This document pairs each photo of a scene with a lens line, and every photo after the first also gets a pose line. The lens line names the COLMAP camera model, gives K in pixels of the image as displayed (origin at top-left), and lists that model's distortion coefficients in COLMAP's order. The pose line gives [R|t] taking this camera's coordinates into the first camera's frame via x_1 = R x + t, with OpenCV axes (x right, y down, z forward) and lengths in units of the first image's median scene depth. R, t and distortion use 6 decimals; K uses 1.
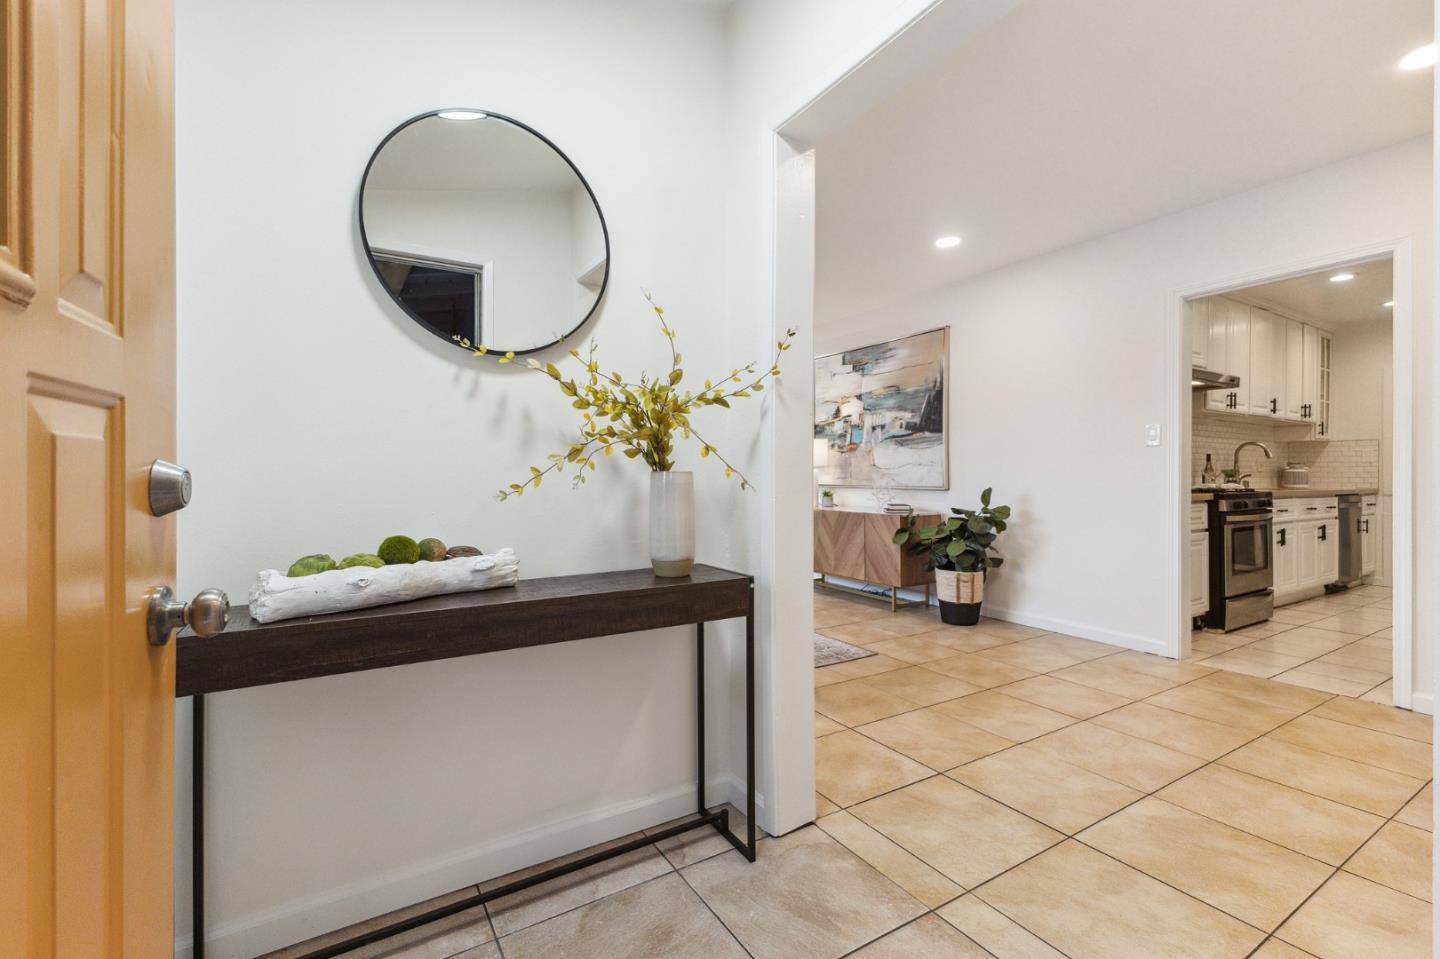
lens RADIAL K [[620.8, 0, 724.7], [0, 620.8, 473.7], [0, 0, 1]] dist [0.002070, -0.000344]
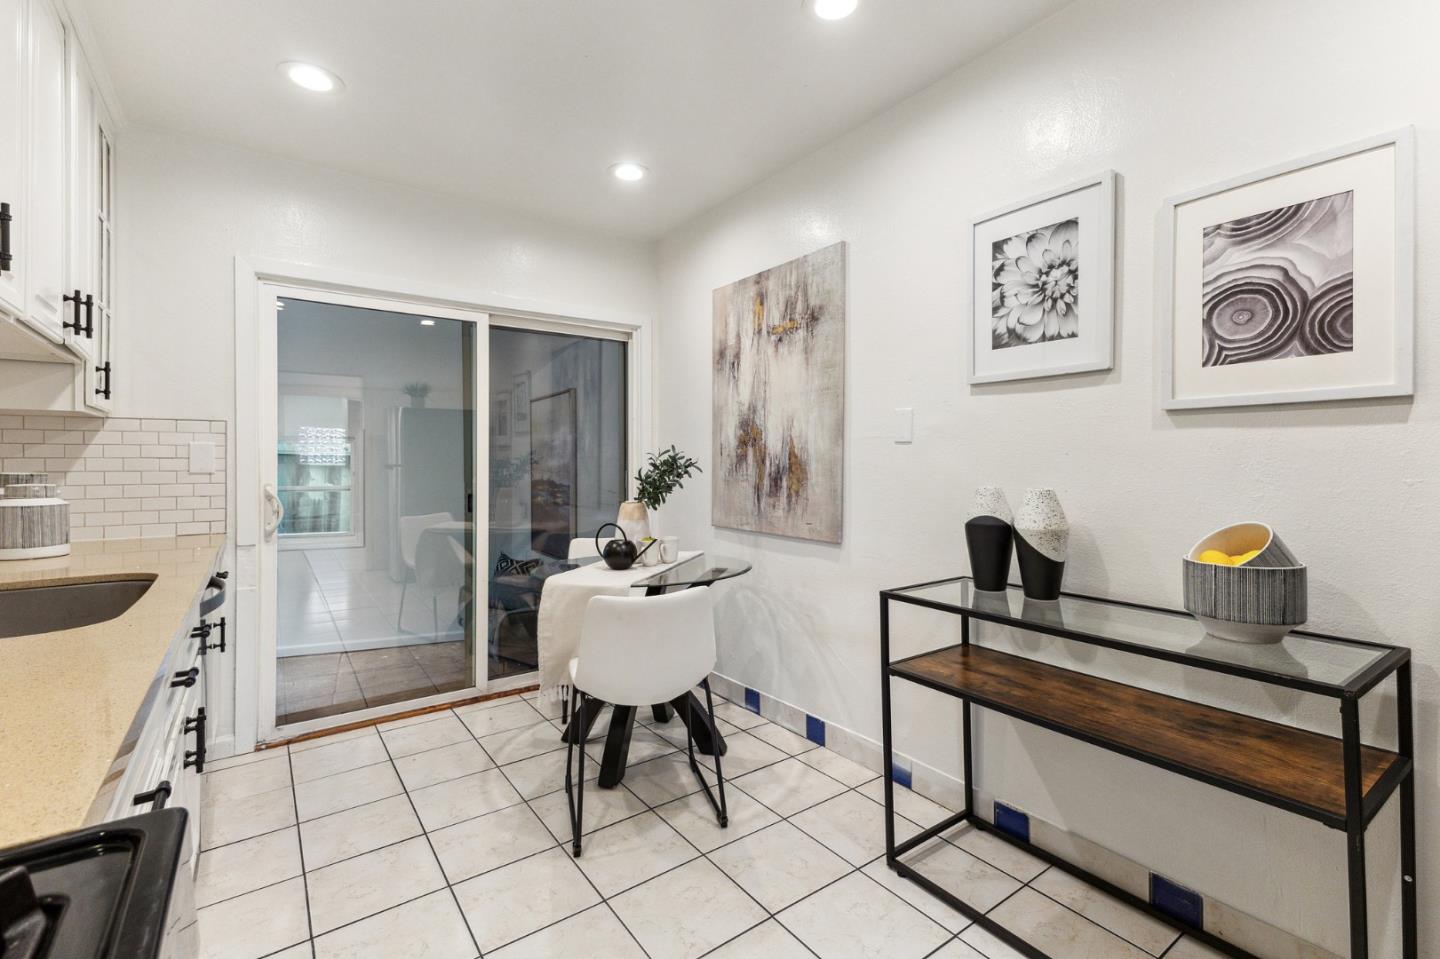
lens RADIAL K [[649.9, 0, 735.4], [0, 649.9, 461.7], [0, 0, 1]] dist [0.011769, 0.000199]
pose [[-0.084276, 0.000217, 0.996442, 0.581246], [0.002736, 0.999996, 0.000014, -0.025895], [-0.996439, 0.002728, -0.084276, 0.702556]]
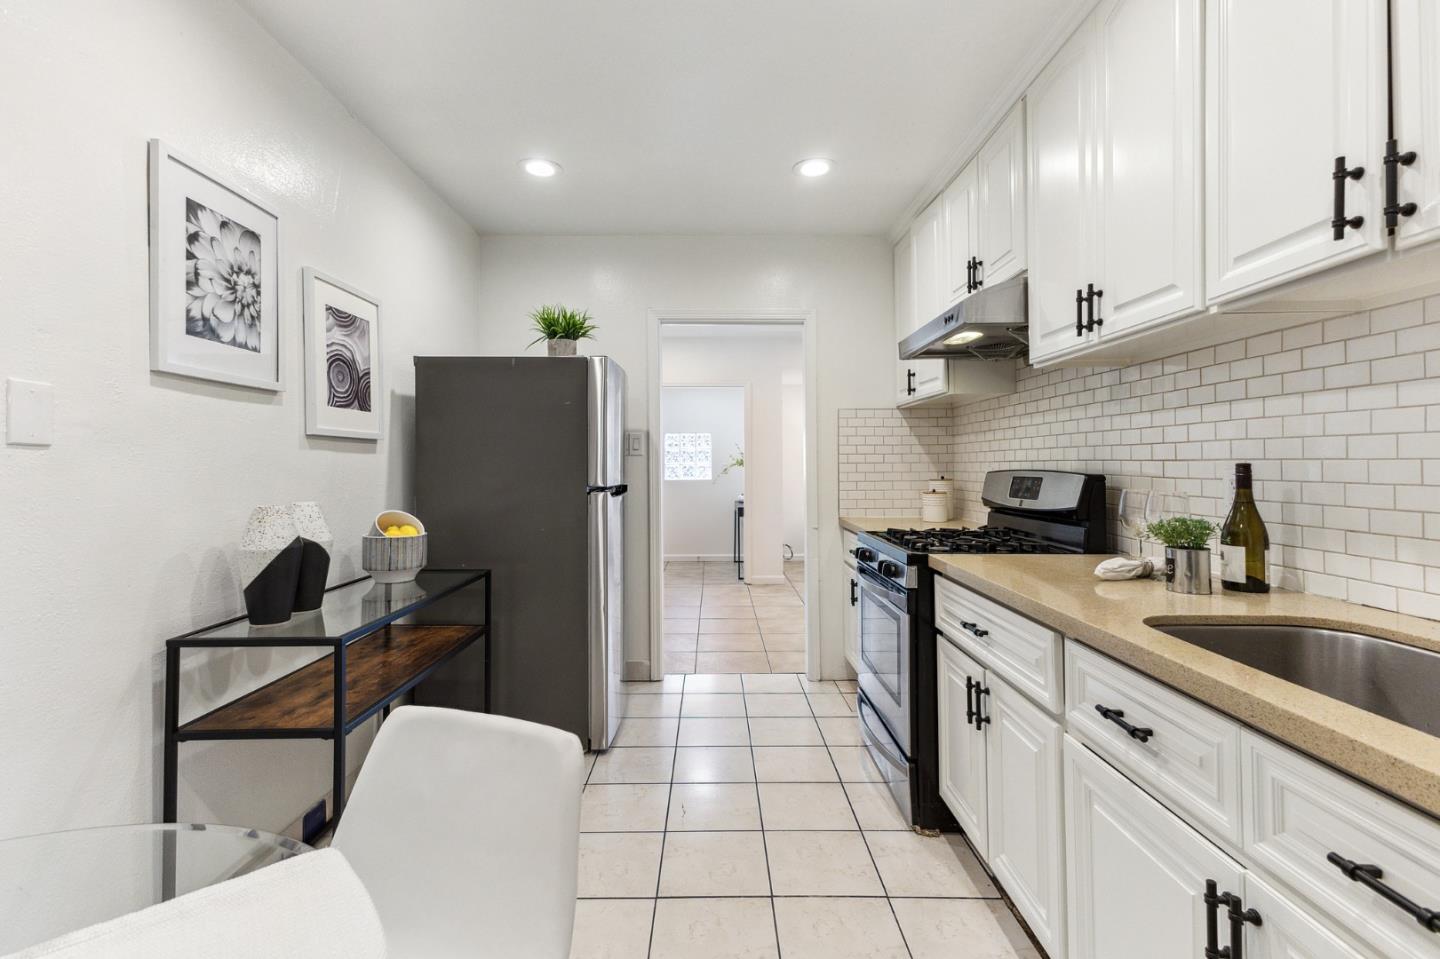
lens RADIAL K [[630.7, 0, 725.5], [0, 630.7, 459.4], [0, 0, 1]] dist [0.022022, -0.005365]
pose [[-0.505769, -0.004330, -0.862658, 1.059156], [0.006282, 0.999942, -0.008703, -0.029966], [0.862646, -0.009821, -0.505713, 0.872100]]
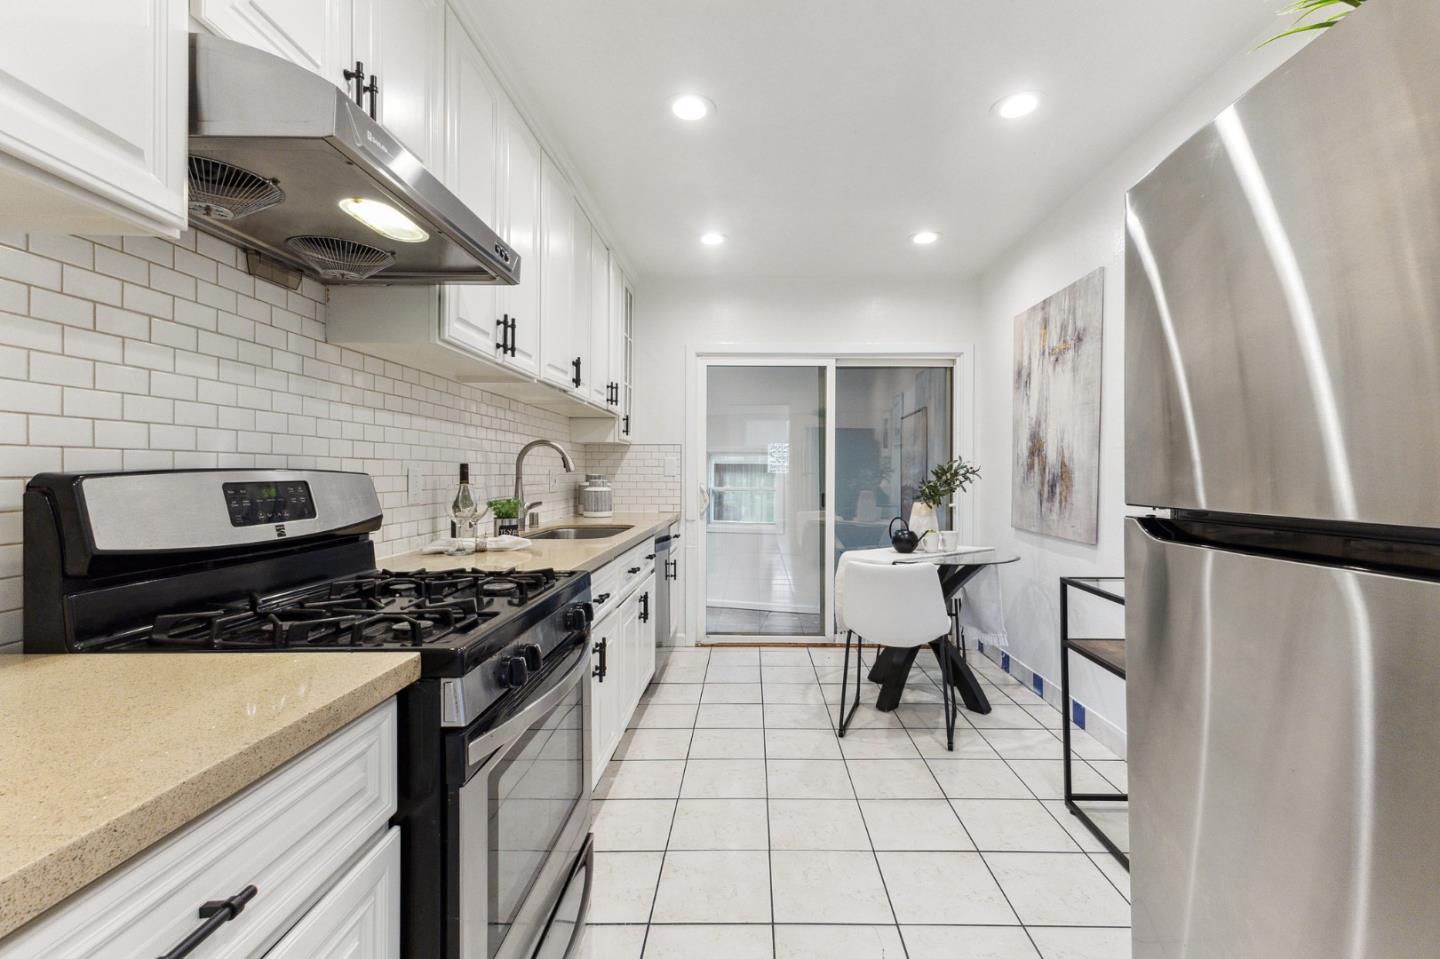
lens RADIAL K [[648.8, 0, 741.4], [0, 648.8, 476.3], [0, 0, 1]] dist [0.000298, -0.000103]
pose [[0.532692, -0.006287, 0.846286, 0.463185], [-0.001286, 0.999965, 0.008238, -0.024803], [-0.846308, -0.005477, 0.532665, 0.553770]]
